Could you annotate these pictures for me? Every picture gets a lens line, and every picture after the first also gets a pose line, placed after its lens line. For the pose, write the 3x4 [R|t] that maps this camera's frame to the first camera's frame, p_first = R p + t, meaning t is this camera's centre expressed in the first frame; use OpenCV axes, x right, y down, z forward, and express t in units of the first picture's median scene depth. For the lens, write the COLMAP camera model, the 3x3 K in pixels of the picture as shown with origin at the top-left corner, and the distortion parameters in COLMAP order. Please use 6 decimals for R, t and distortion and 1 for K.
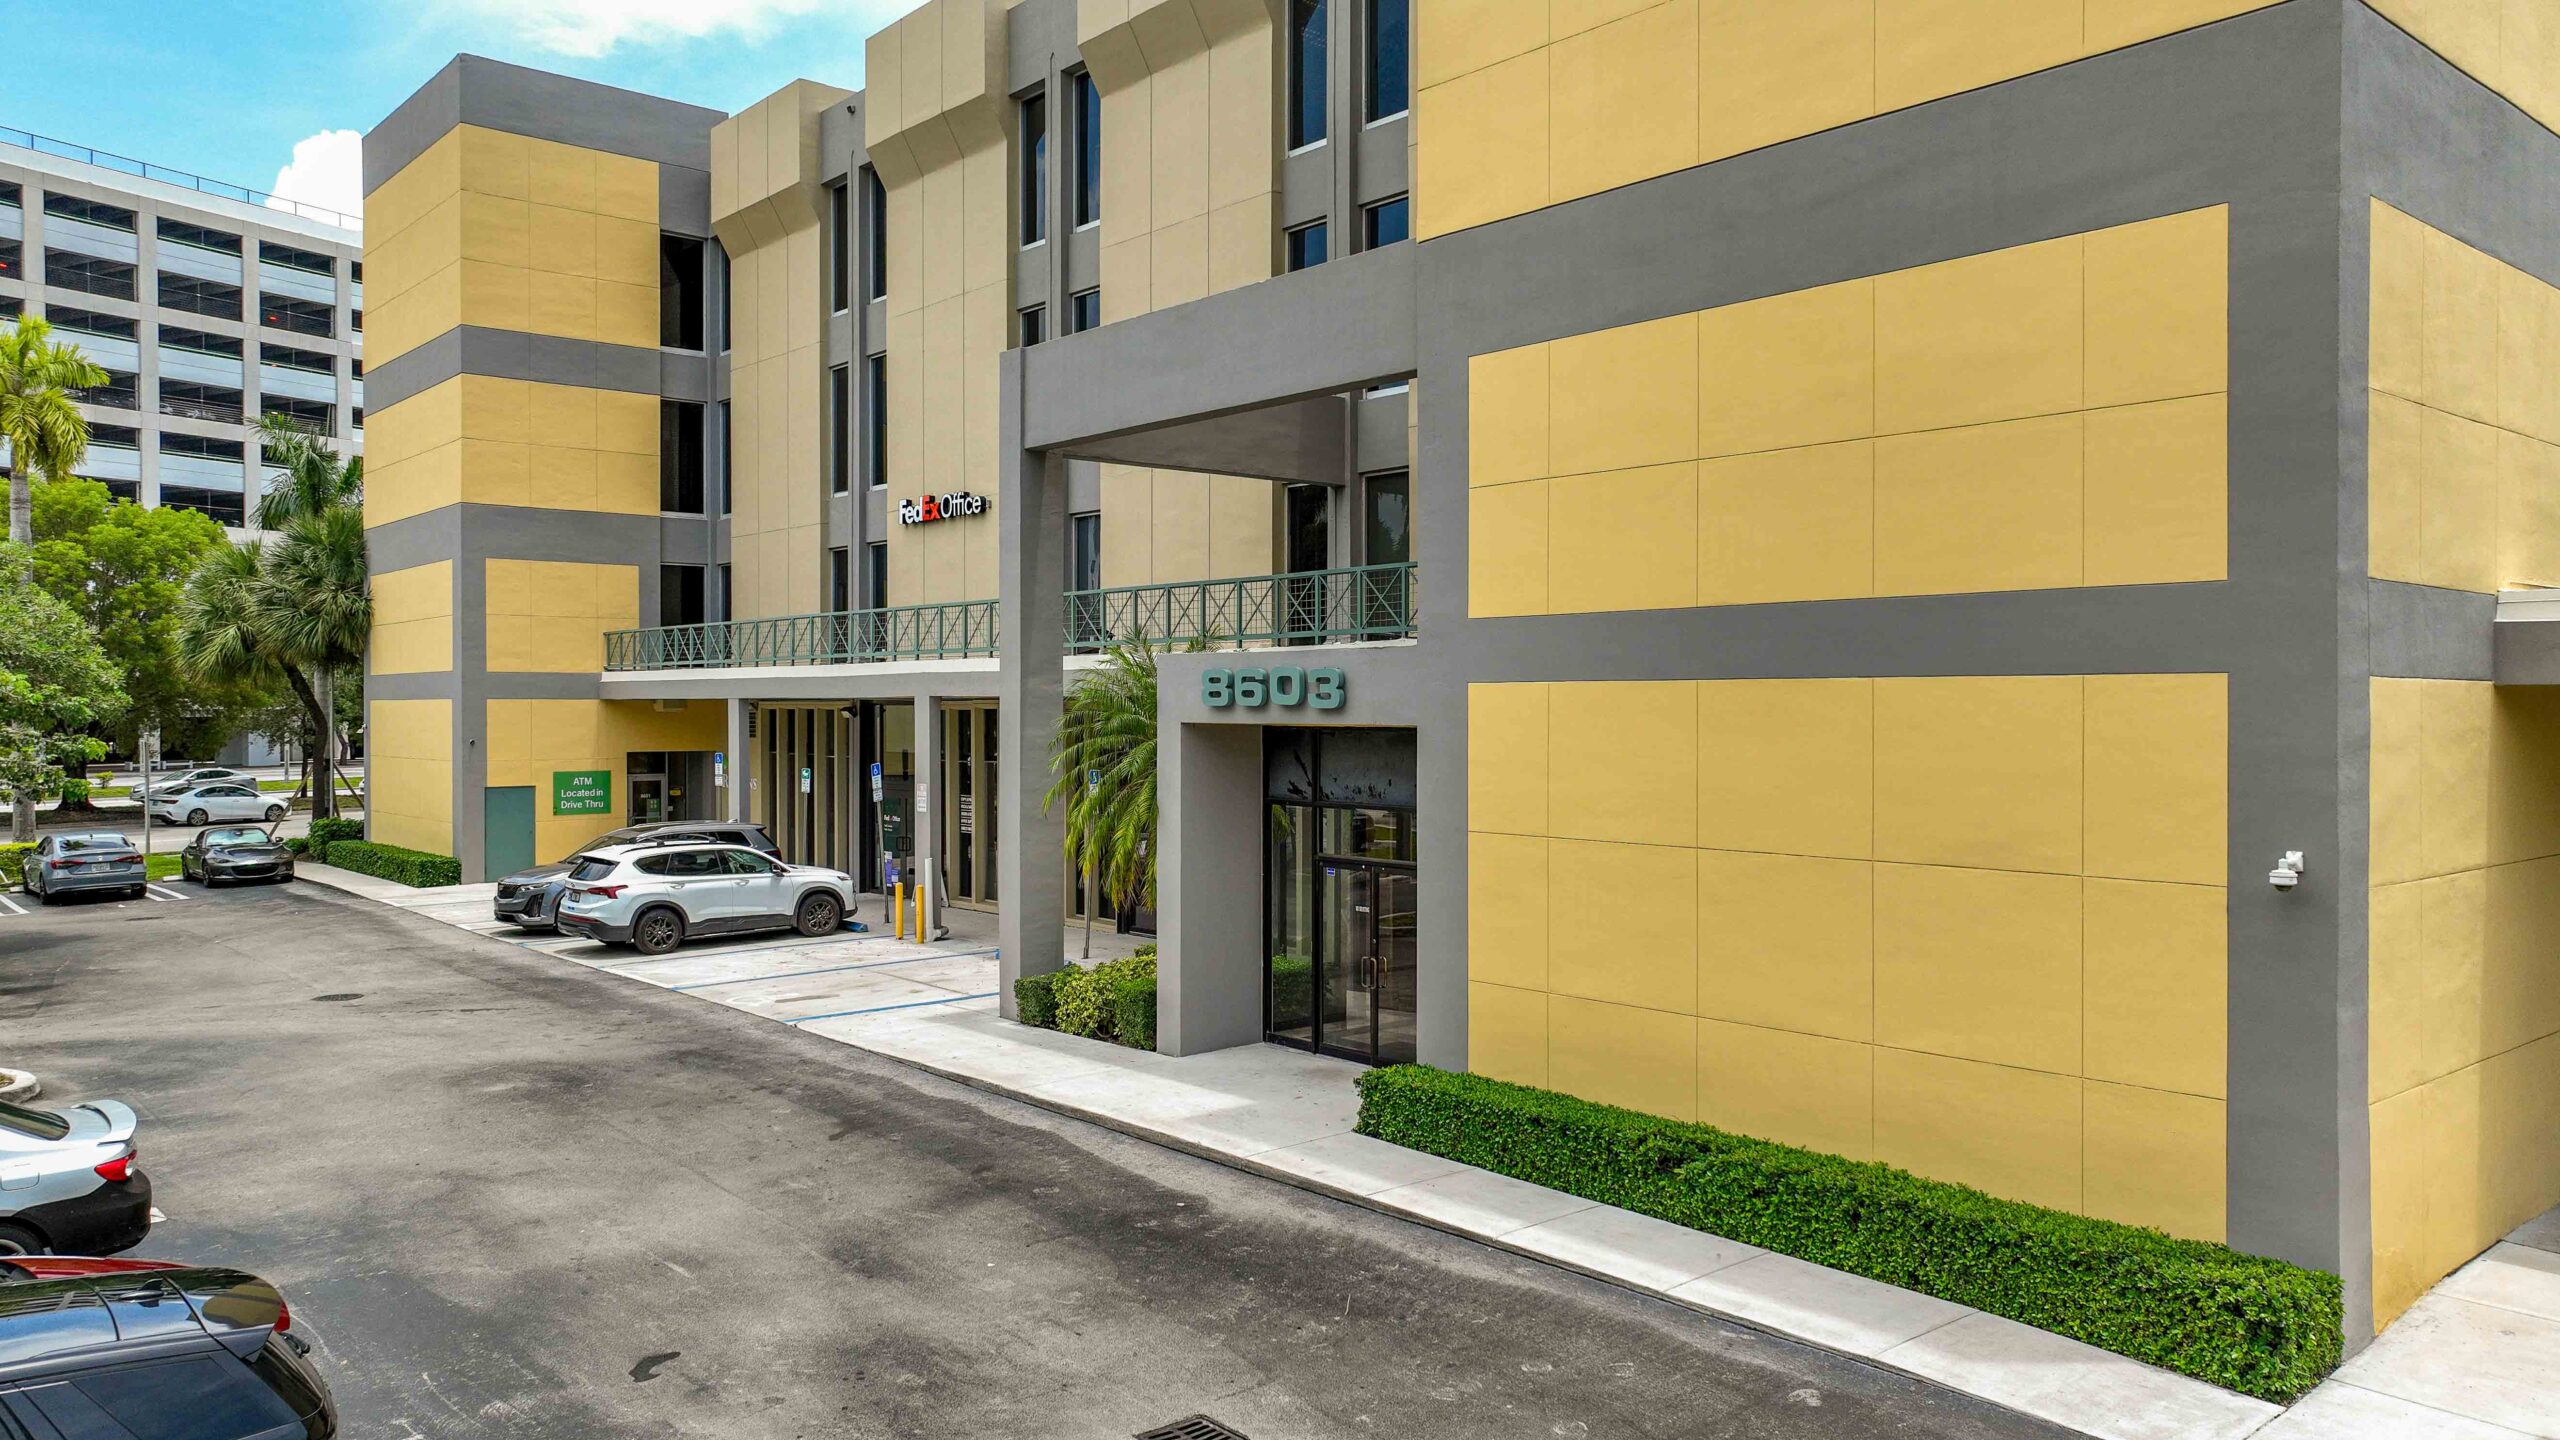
lens RADIAL K [[1810.4, 0, 1280.0], [0, 1810.4, 720.0], [0, 0, 1]] dist [0.010098, 0.001800]
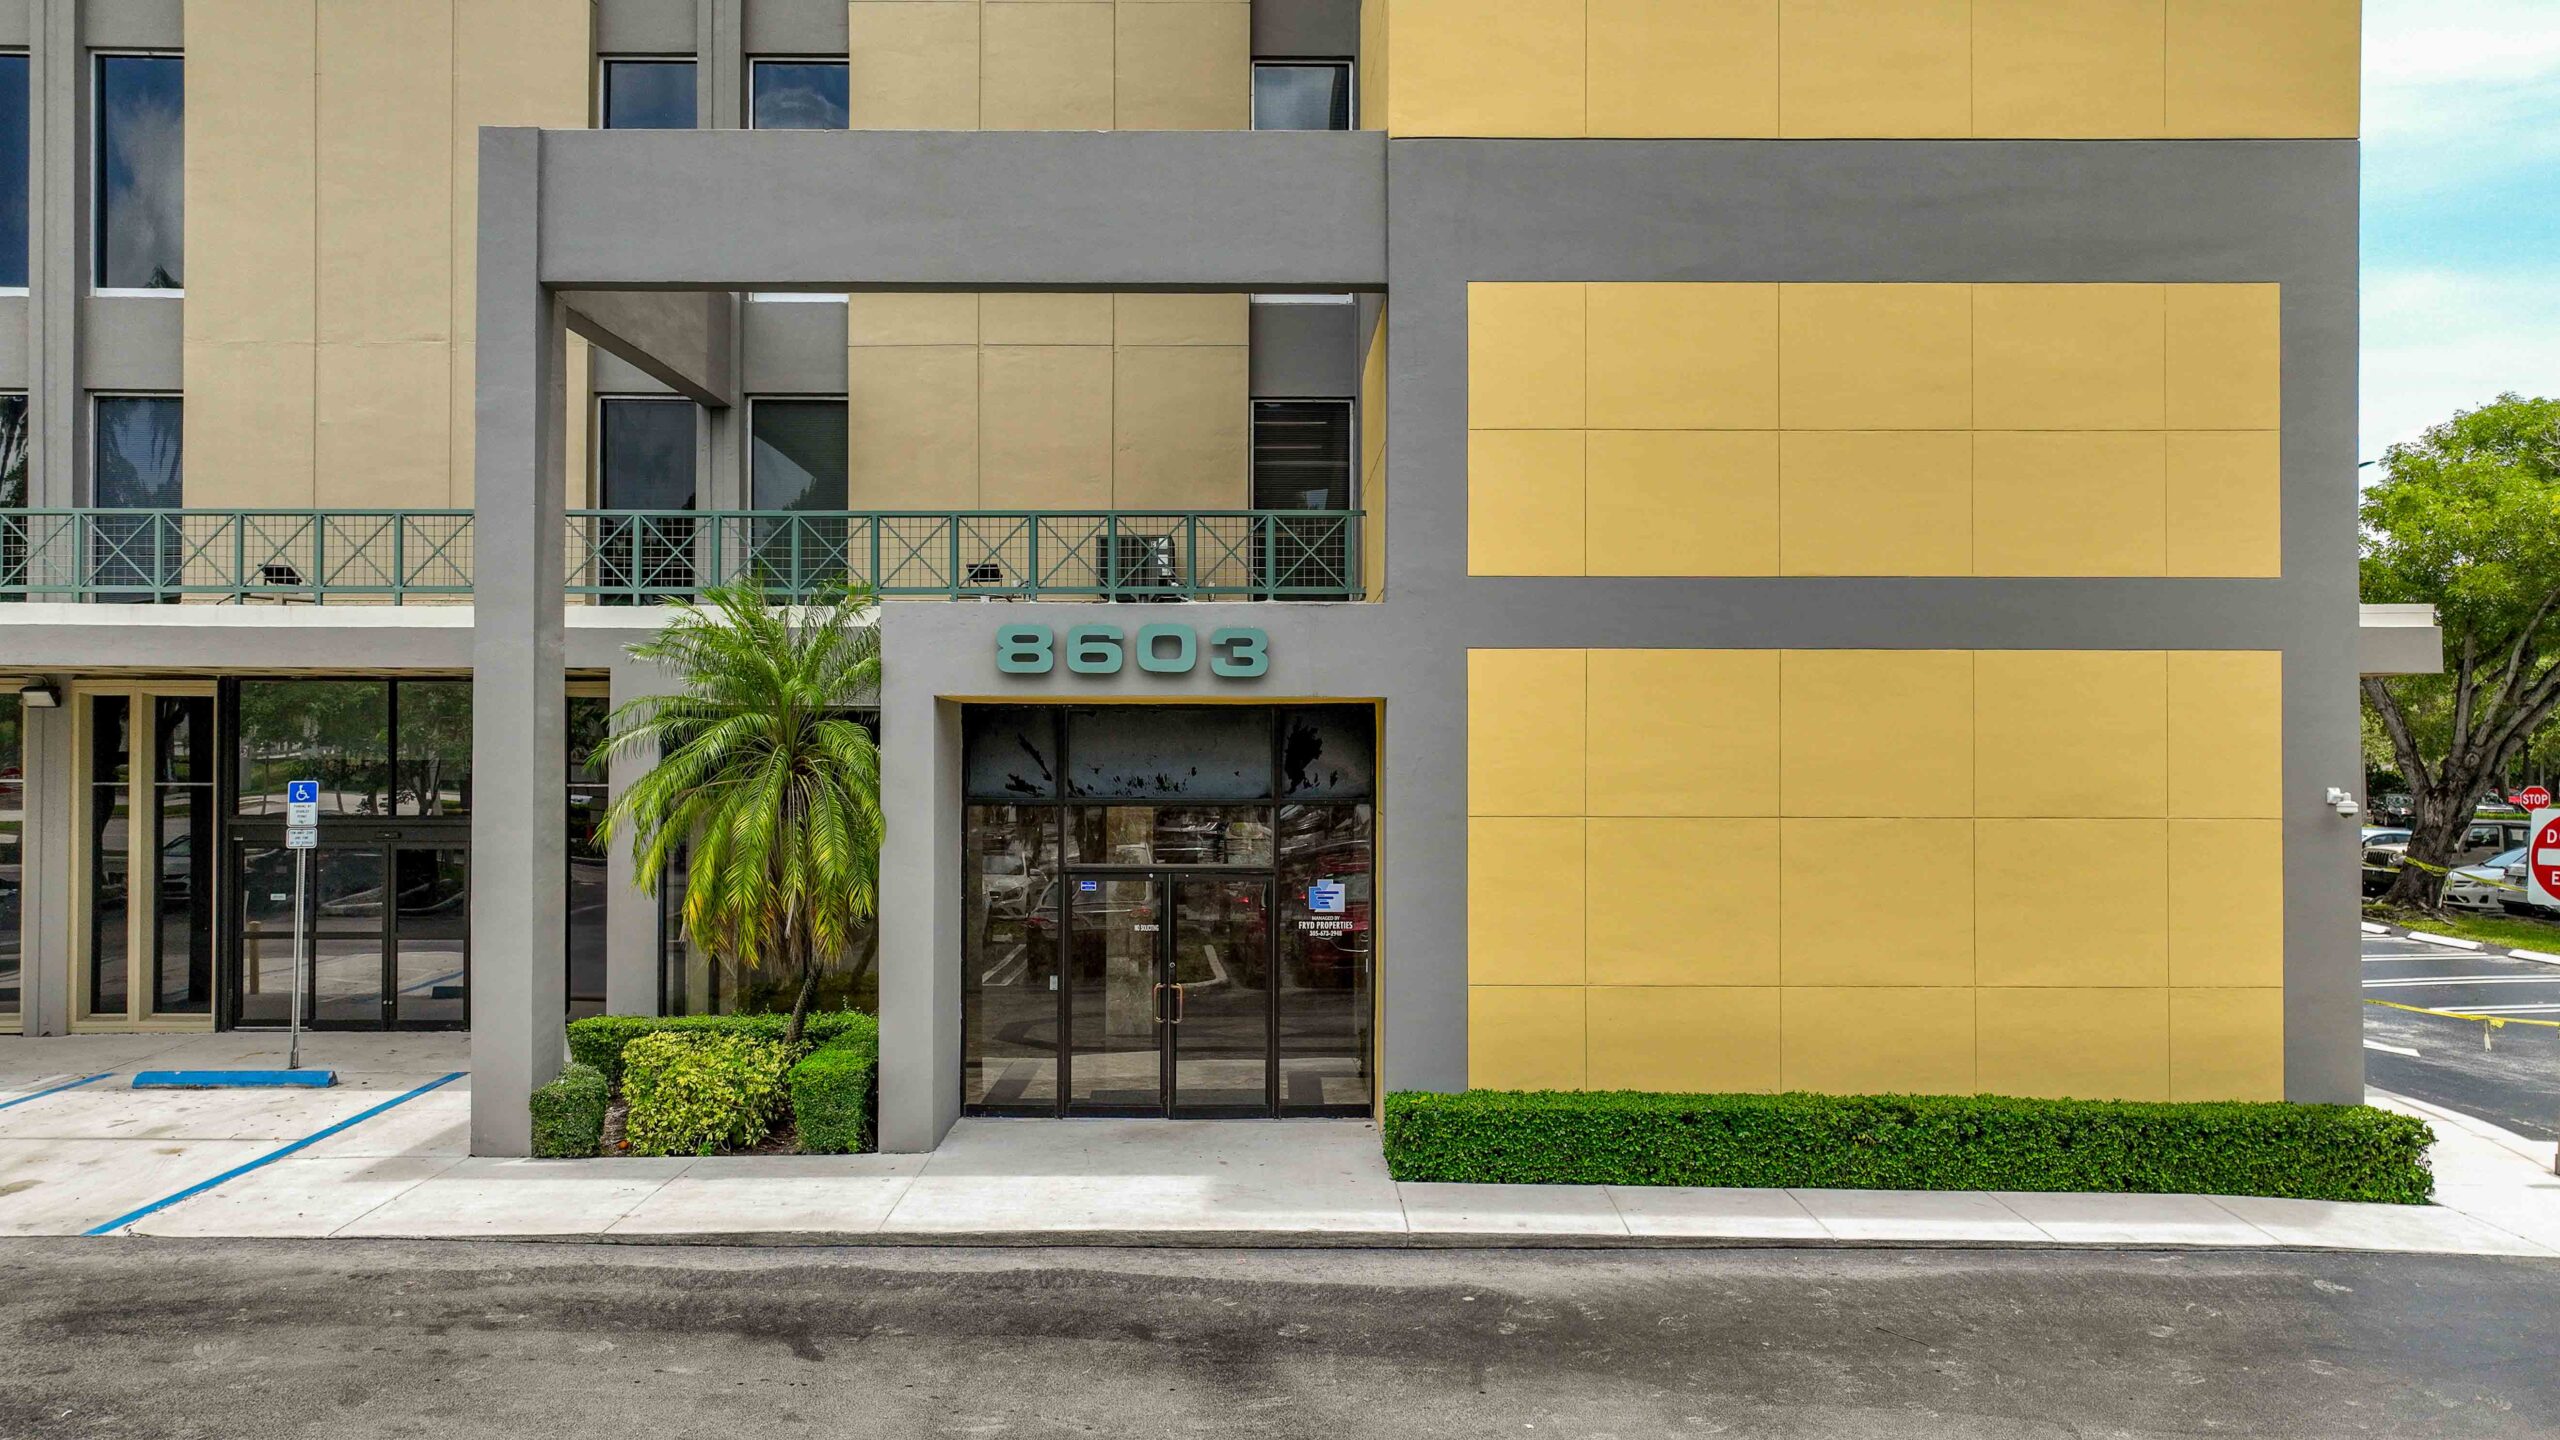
lens RADIAL K [[1824.1, 0, 1280.0], [0, 1824.1, 720.0], [0, 0, 1]] dist [0.001007, -0.001771]
pose [[0.650507, 0.004325, 0.759488, -0.678721], [0.003975, 0.999951, -0.009099, 0.023515], [-0.759490, 0.008938, 0.650458, 0.526247]]
